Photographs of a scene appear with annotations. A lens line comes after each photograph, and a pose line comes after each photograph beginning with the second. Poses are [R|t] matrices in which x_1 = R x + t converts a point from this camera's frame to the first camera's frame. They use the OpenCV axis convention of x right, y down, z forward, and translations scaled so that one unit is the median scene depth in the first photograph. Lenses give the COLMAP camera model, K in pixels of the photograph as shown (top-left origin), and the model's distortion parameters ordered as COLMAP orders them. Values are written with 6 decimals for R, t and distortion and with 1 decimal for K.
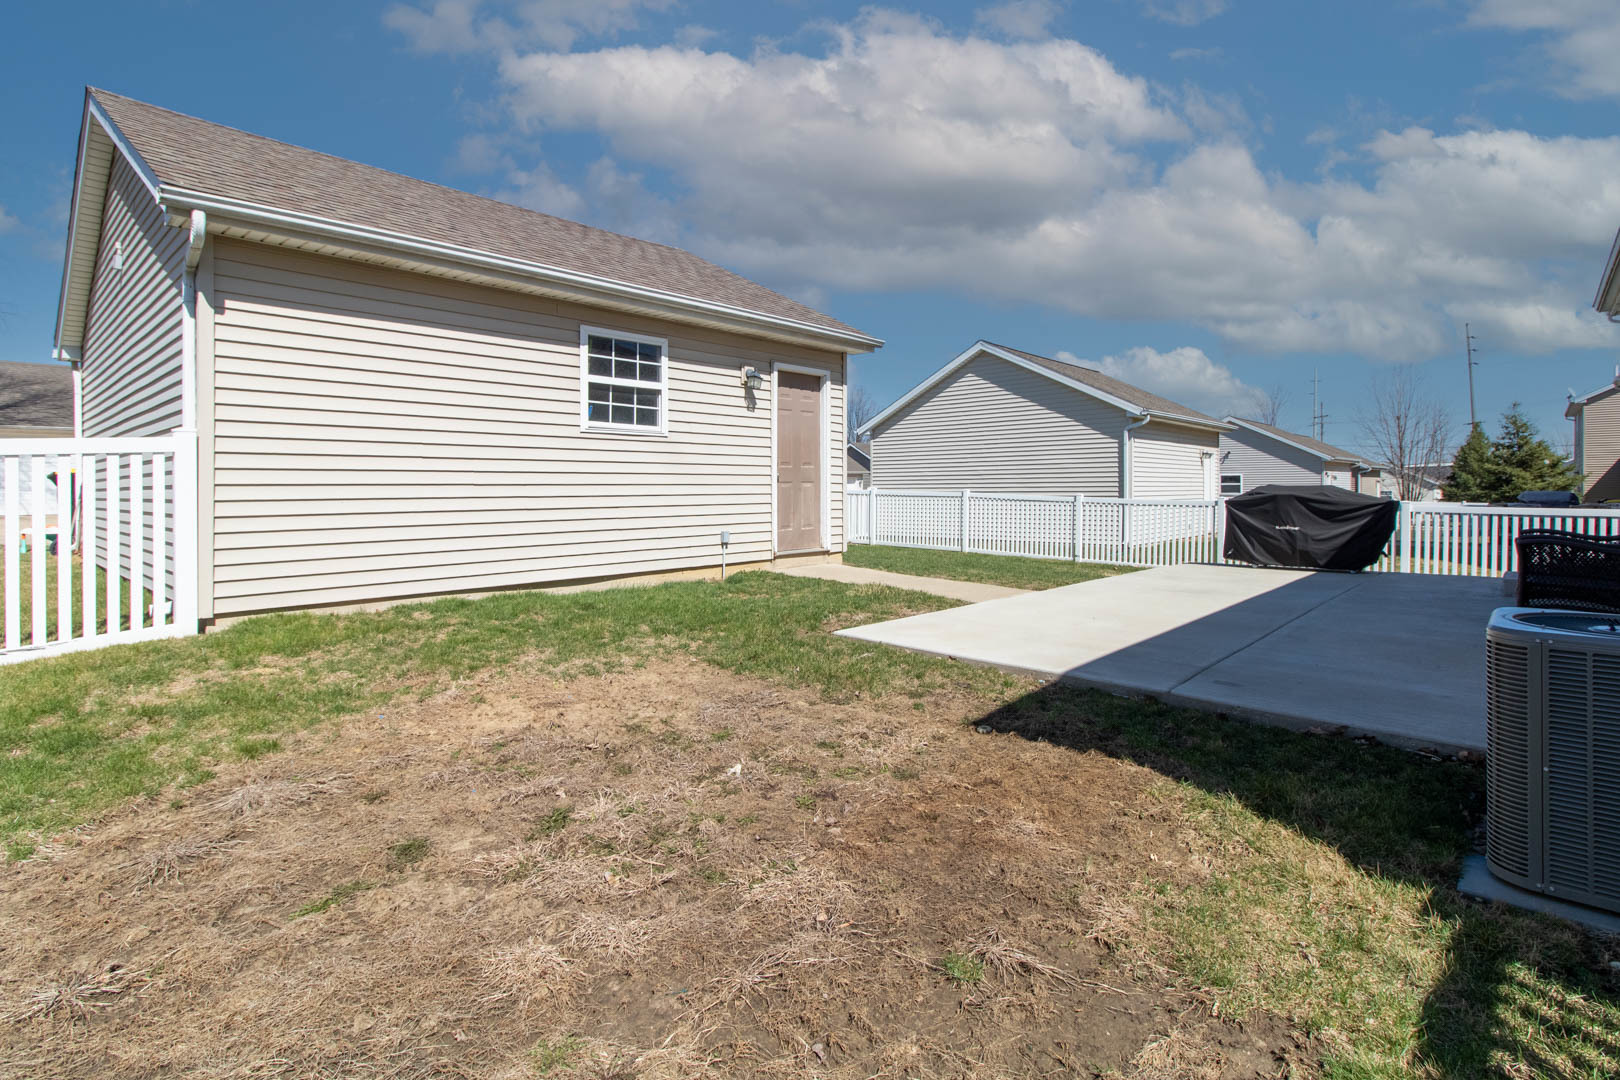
lens RADIAL K [[779.7, 0, 788.6], [0, 779.7, 489.9], [0, 0, 1]] dist [0.000926, 0.000162]
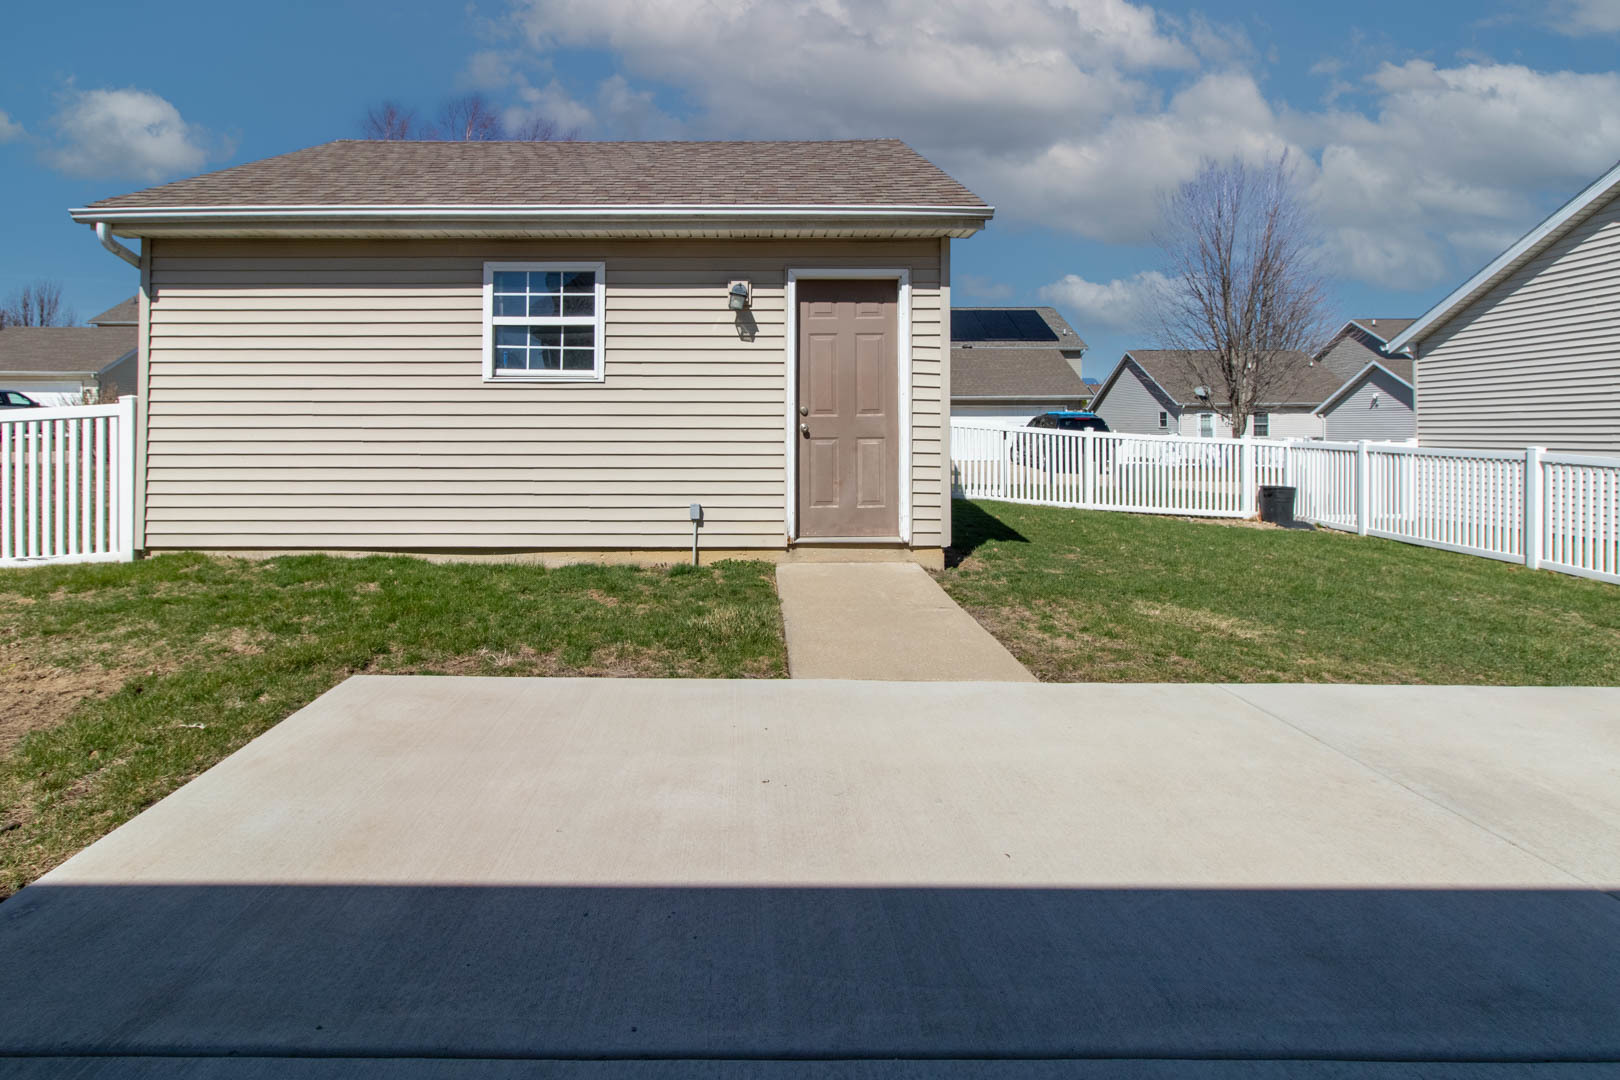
lens RADIAL K [[767.7, 0, 734.9], [0, 767.7, 413.2], [0, 0, 1]] dist [0.002429, 0.000259]
pose [[0.686424, -0.004536, -0.727187, 0.525469], [-0.006508, 0.999902, -0.012379, -0.027730], [0.727172, 0.013230, 0.686327, 0.562947]]
